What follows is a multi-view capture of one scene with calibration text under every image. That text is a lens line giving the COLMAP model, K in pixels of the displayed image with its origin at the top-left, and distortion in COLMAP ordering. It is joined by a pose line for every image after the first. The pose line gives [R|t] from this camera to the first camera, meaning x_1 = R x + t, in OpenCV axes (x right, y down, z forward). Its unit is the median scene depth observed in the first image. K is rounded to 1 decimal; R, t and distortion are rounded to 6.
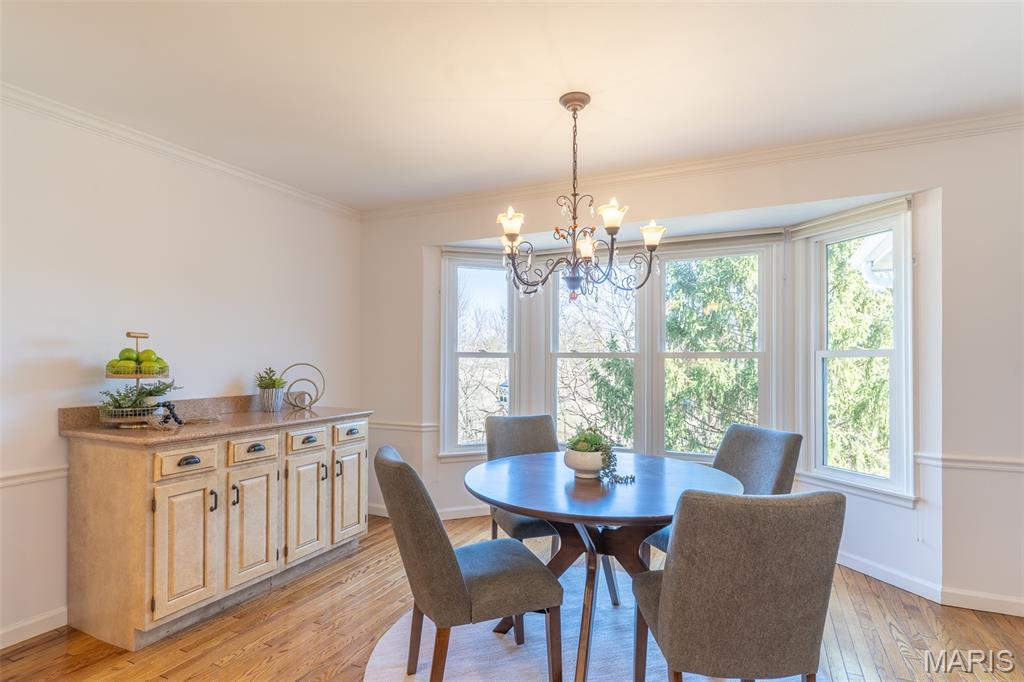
lens RADIAL K [[526.0, 0, 517.2], [0, 526.0, 348.9], [0, 0, 1]] dist [0.005067, 0.000300]
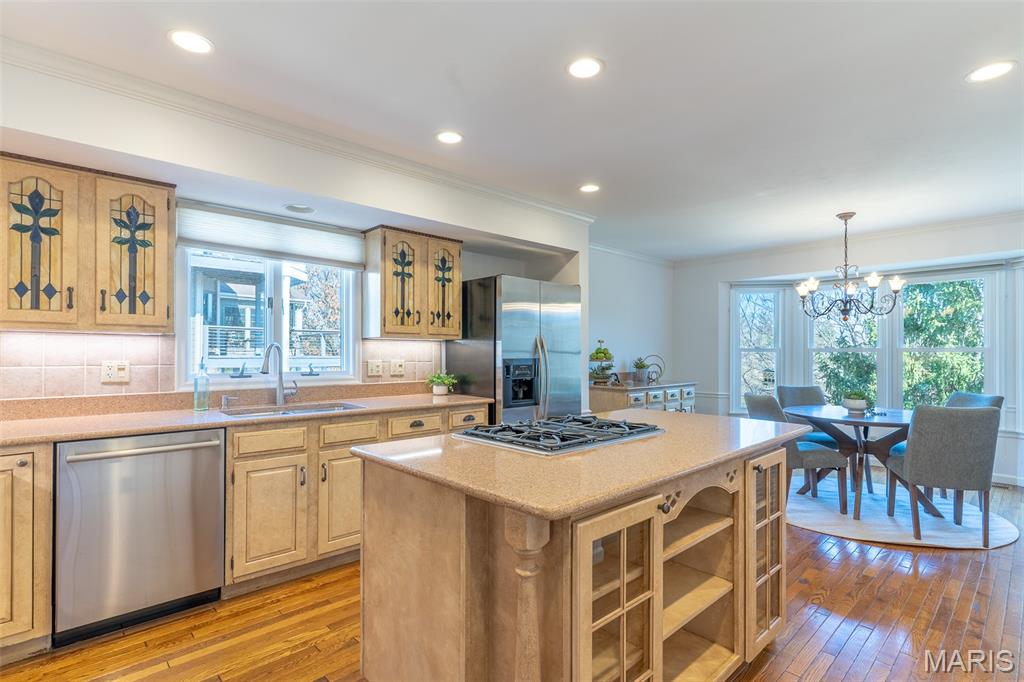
lens RADIAL K [[498.8, 0, 513.7], [0, 498.8, 347.0], [0, 0, 1]] dist [0.009015, -0.001303]
pose [[0.929305, -0.005126, -0.369277, -0.234771], [0.007315, 0.999963, 0.004527, -0.011554], [0.369240, -0.006908, 0.929308, -0.775668]]
